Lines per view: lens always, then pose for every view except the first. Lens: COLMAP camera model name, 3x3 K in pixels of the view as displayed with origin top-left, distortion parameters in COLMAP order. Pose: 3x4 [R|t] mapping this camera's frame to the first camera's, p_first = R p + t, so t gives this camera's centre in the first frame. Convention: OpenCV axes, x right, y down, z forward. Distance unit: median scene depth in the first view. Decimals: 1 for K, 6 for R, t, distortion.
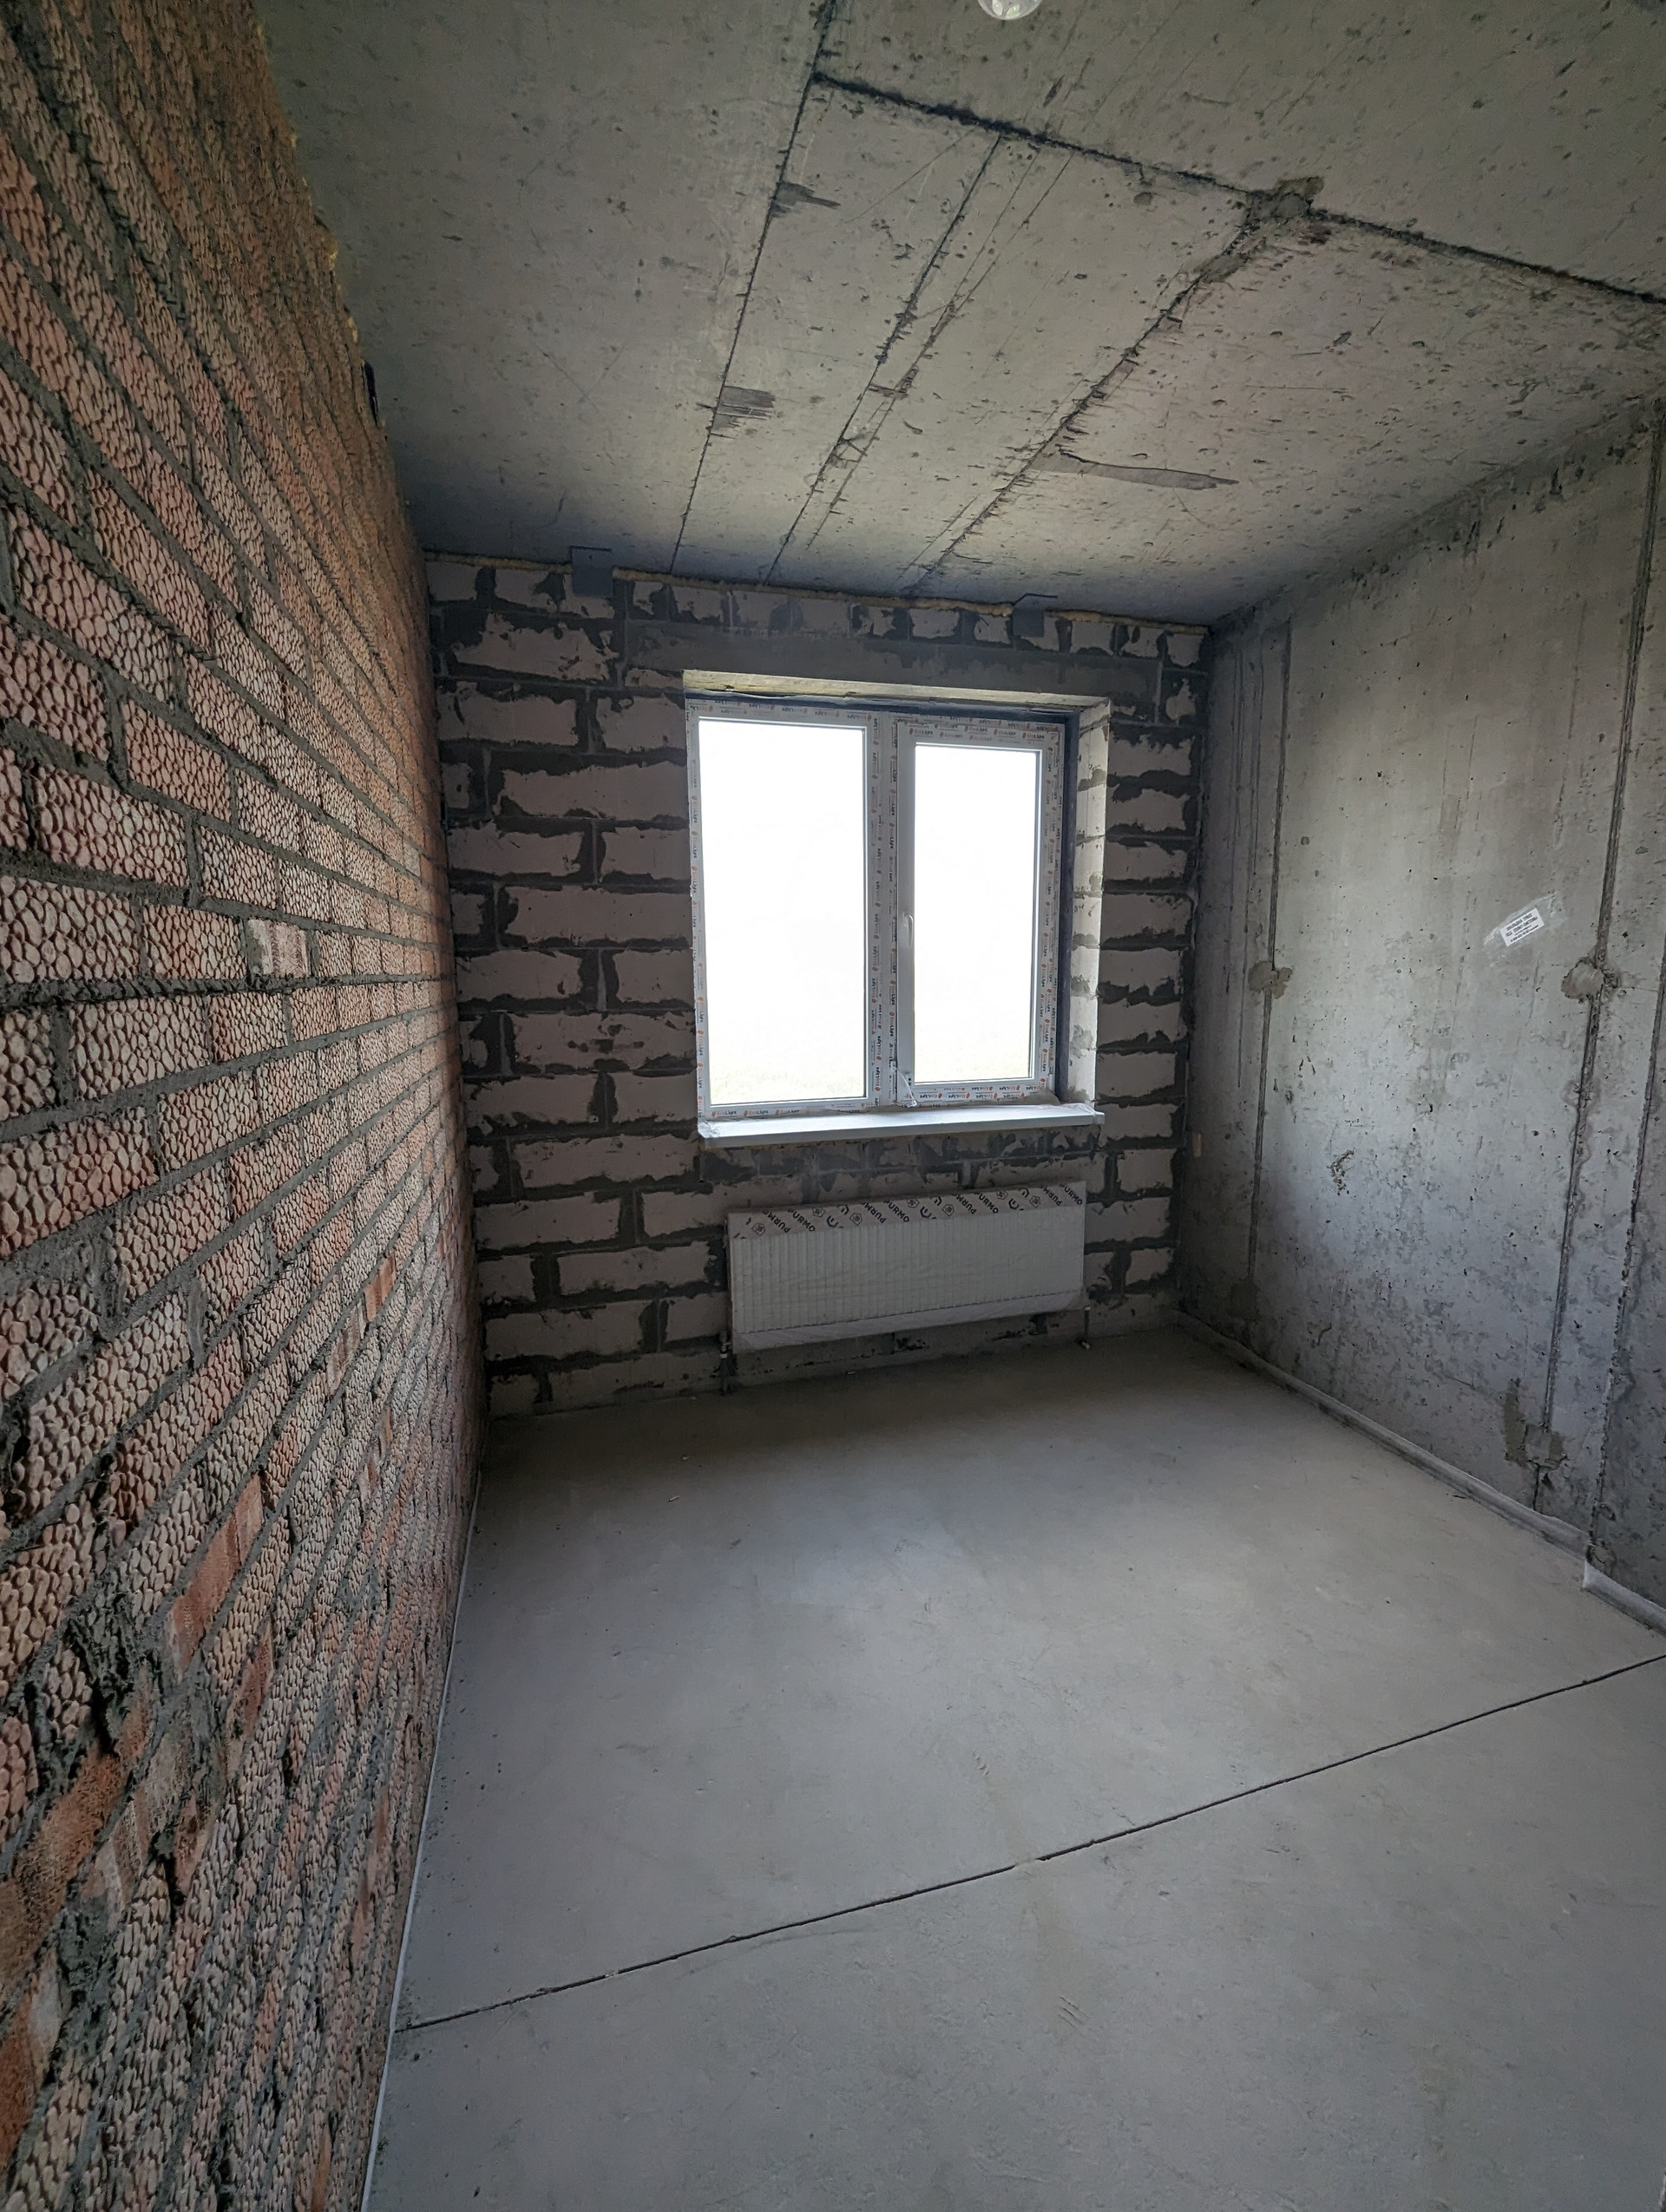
lens RADIAL K [[915.3, 0, 833.0], [0, 915.3, 1106.0], [0, 0, 1]] dist [0.001078, -0.000059]
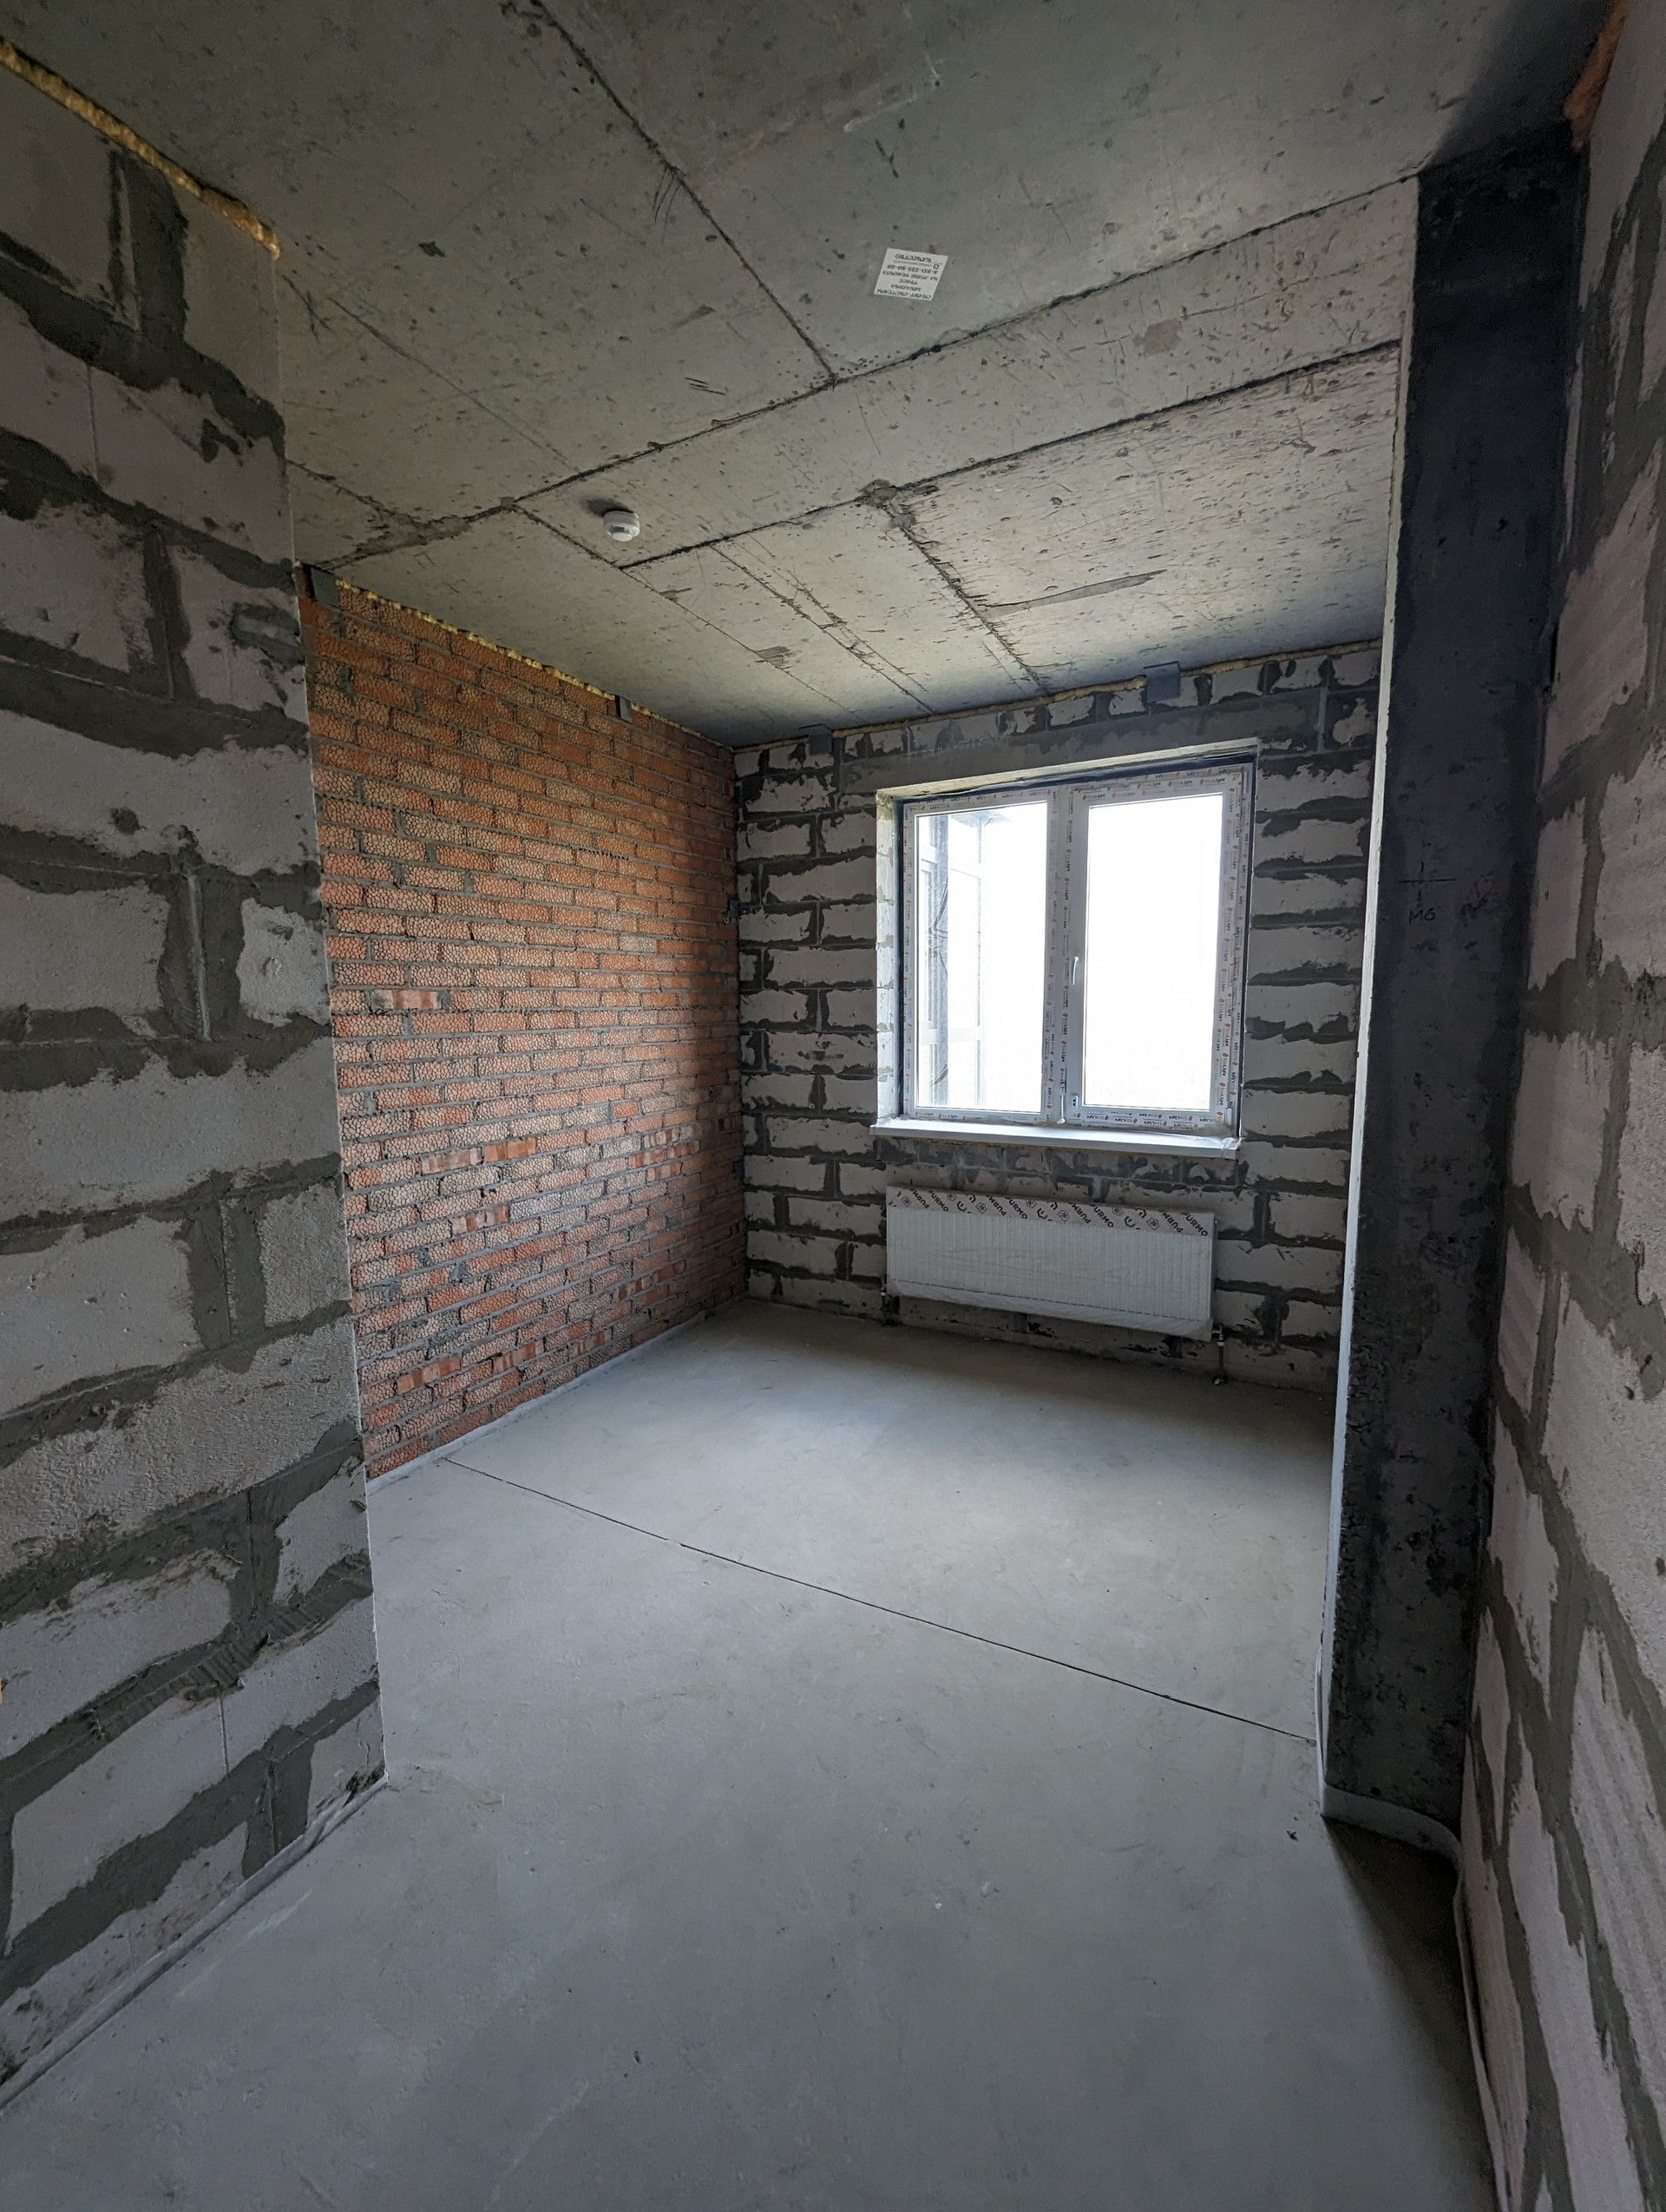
lens RADIAL K [[915.3, 0, 833.0], [0, 915.3, 1106.0], [0, 0, 1]] dist [0.001078, -0.000059]
pose [[0.724360, 0.082530, -0.684465, 0.743075], [-0.102104, 0.994703, 0.011883, -0.006012], [0.681820, 0.061279, 0.728949, -0.032678]]
